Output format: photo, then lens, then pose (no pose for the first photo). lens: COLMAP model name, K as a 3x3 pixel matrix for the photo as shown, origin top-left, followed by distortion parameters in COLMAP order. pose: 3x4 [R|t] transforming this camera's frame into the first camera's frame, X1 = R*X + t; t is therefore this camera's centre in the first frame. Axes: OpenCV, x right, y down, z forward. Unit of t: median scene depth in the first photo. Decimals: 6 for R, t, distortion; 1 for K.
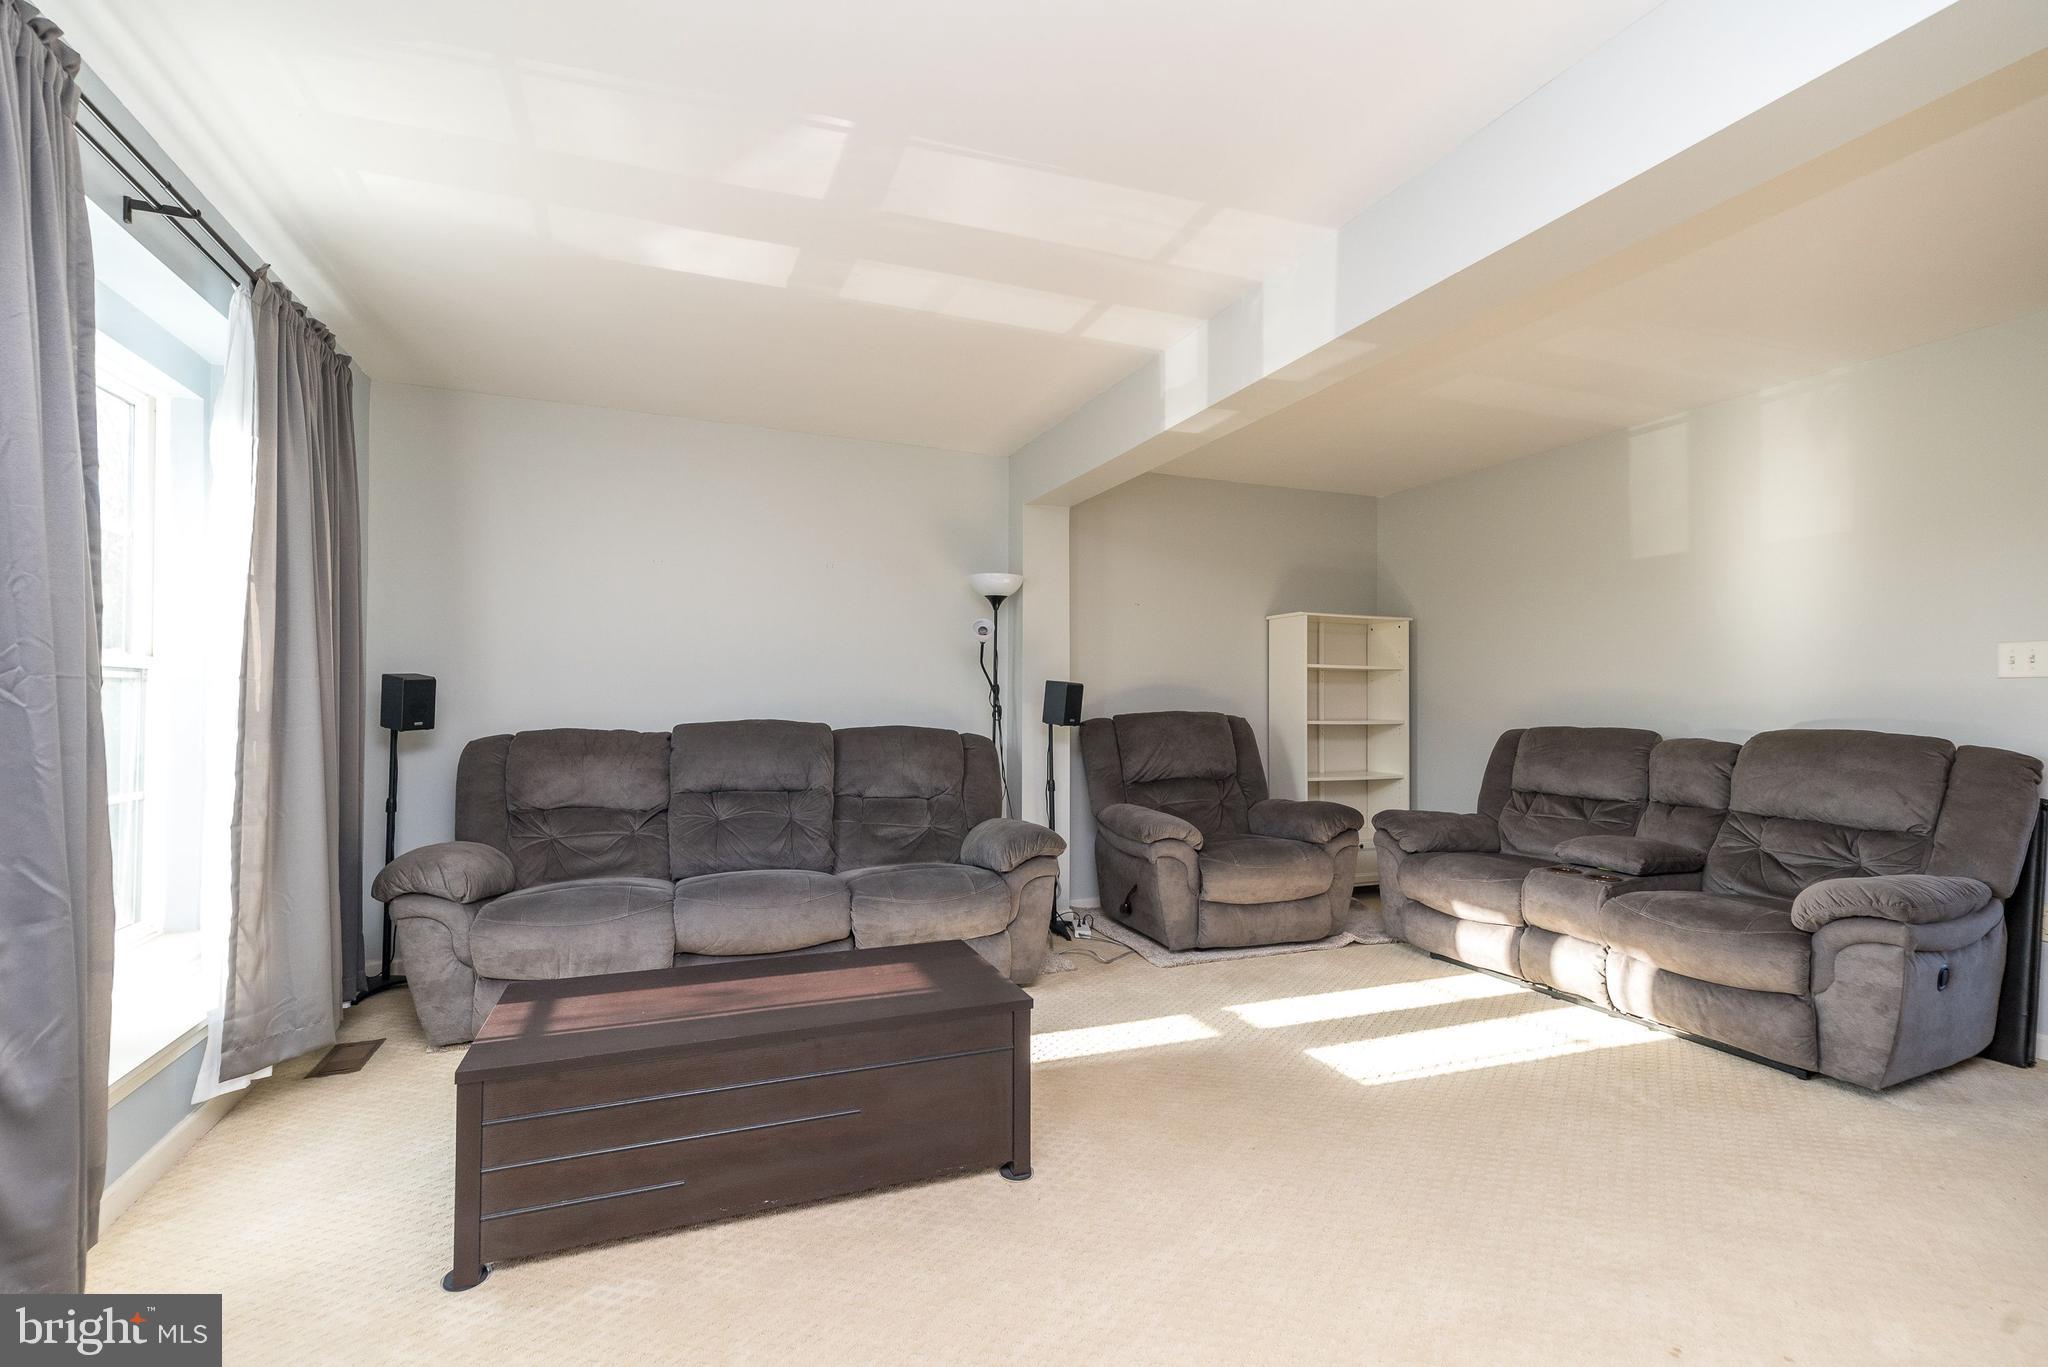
lens RADIAL K [[899.9, 0, 1017.4], [0, 899.9, 692.0], [0, 0, 1]] dist [0.005870, -0.000192]
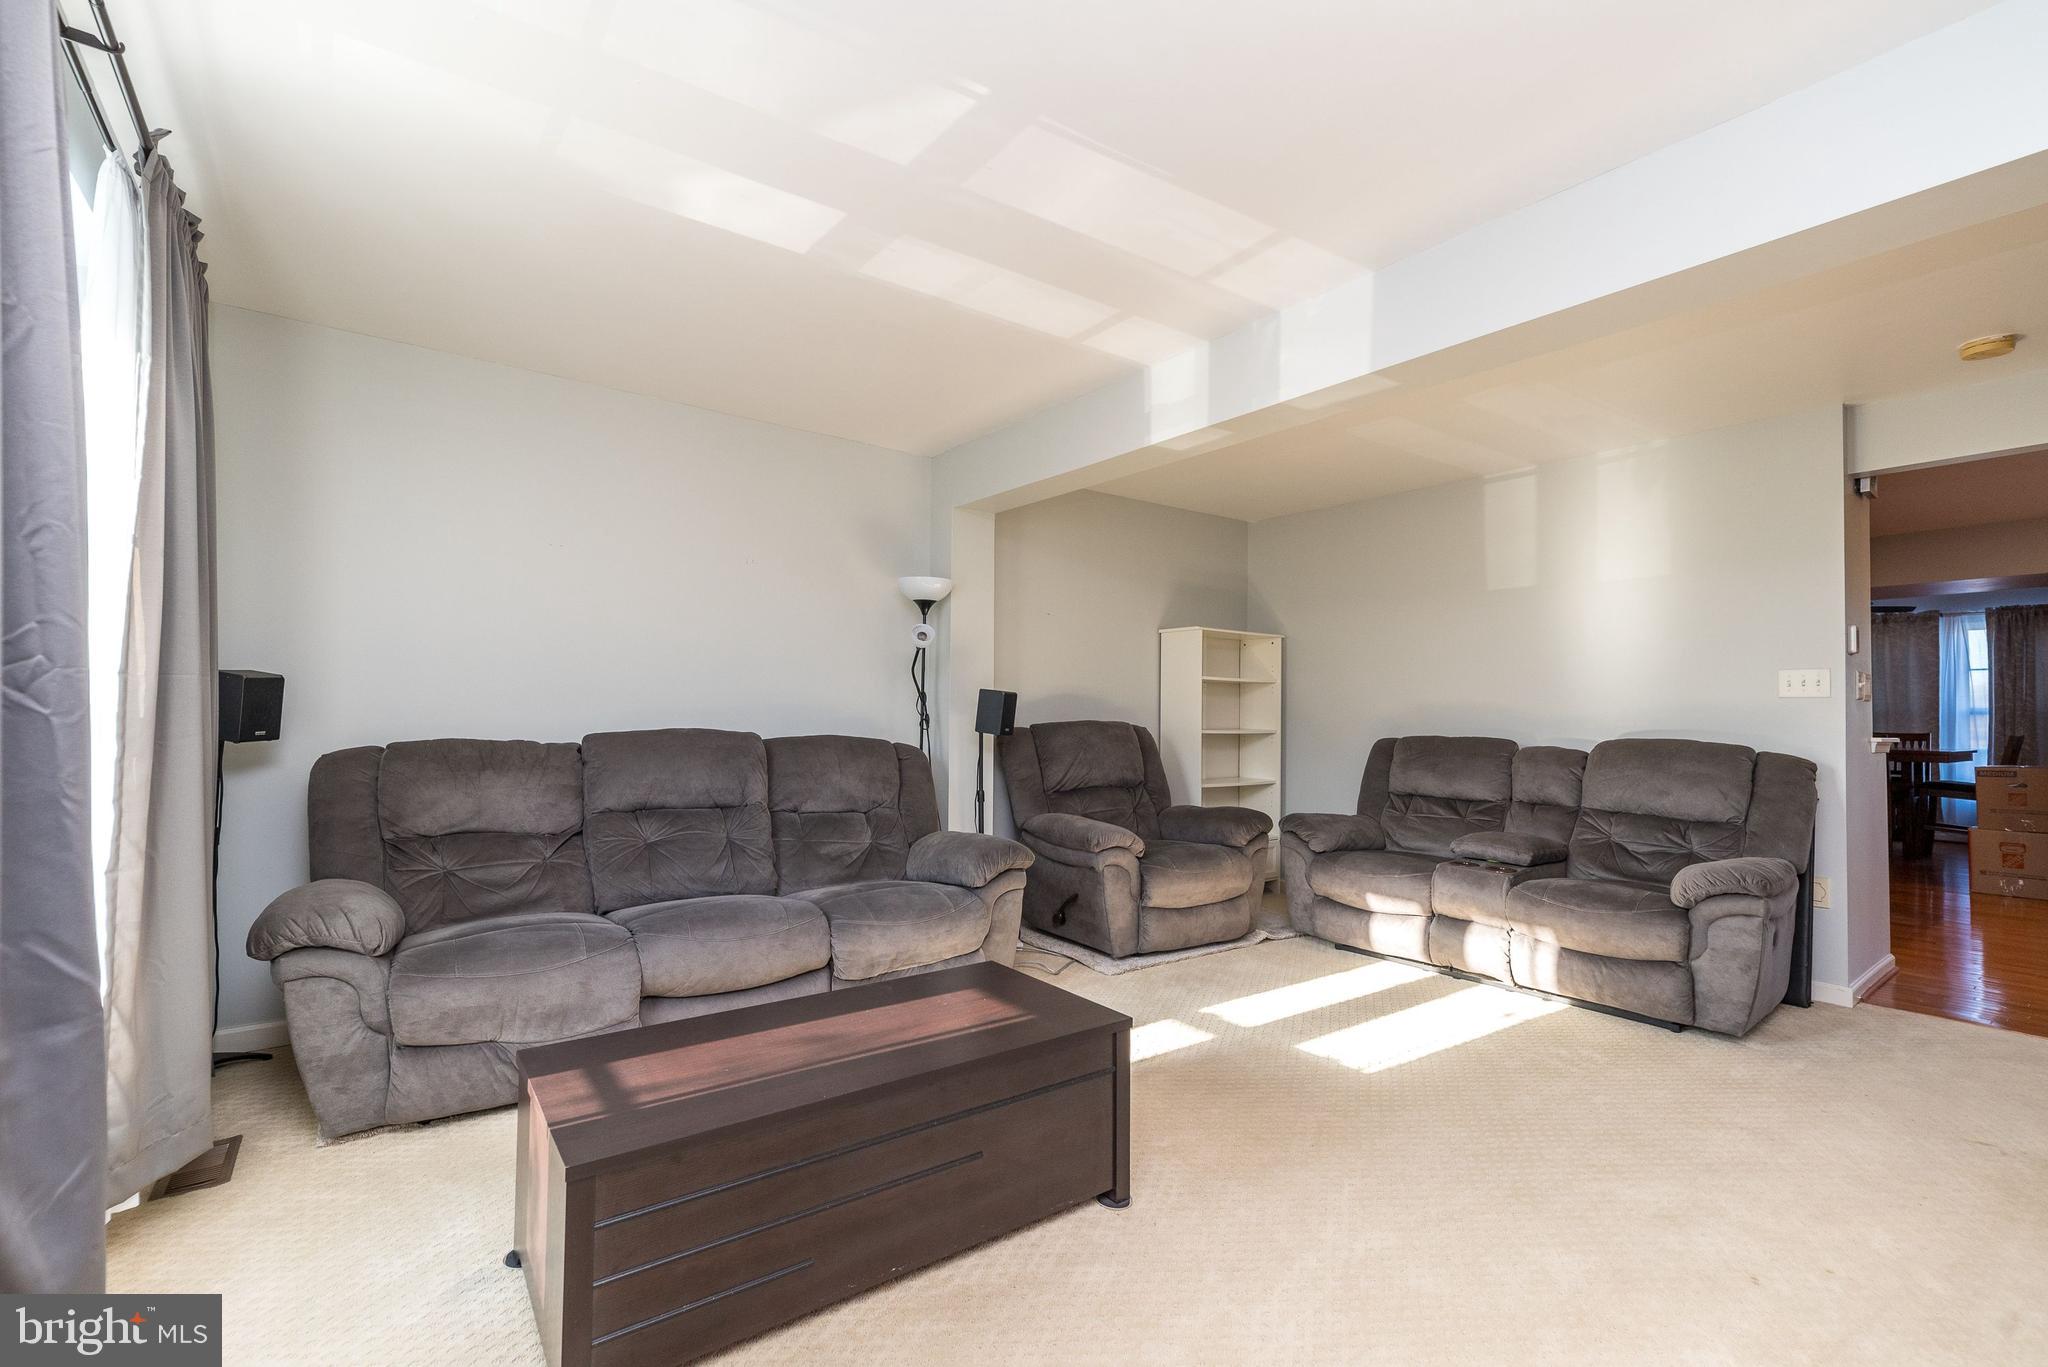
lens RADIAL K [[899.9, 0, 1017.4], [0, 899.9, 692.0], [0, 0, 1]] dist [0.005870, -0.000192]
pose [[0.966010, 0.012357, 0.258208, -0.224157], [-0.010229, 0.999902, -0.009580, -0.000414], [-0.258302, 0.006613, 0.966042, 0.055909]]
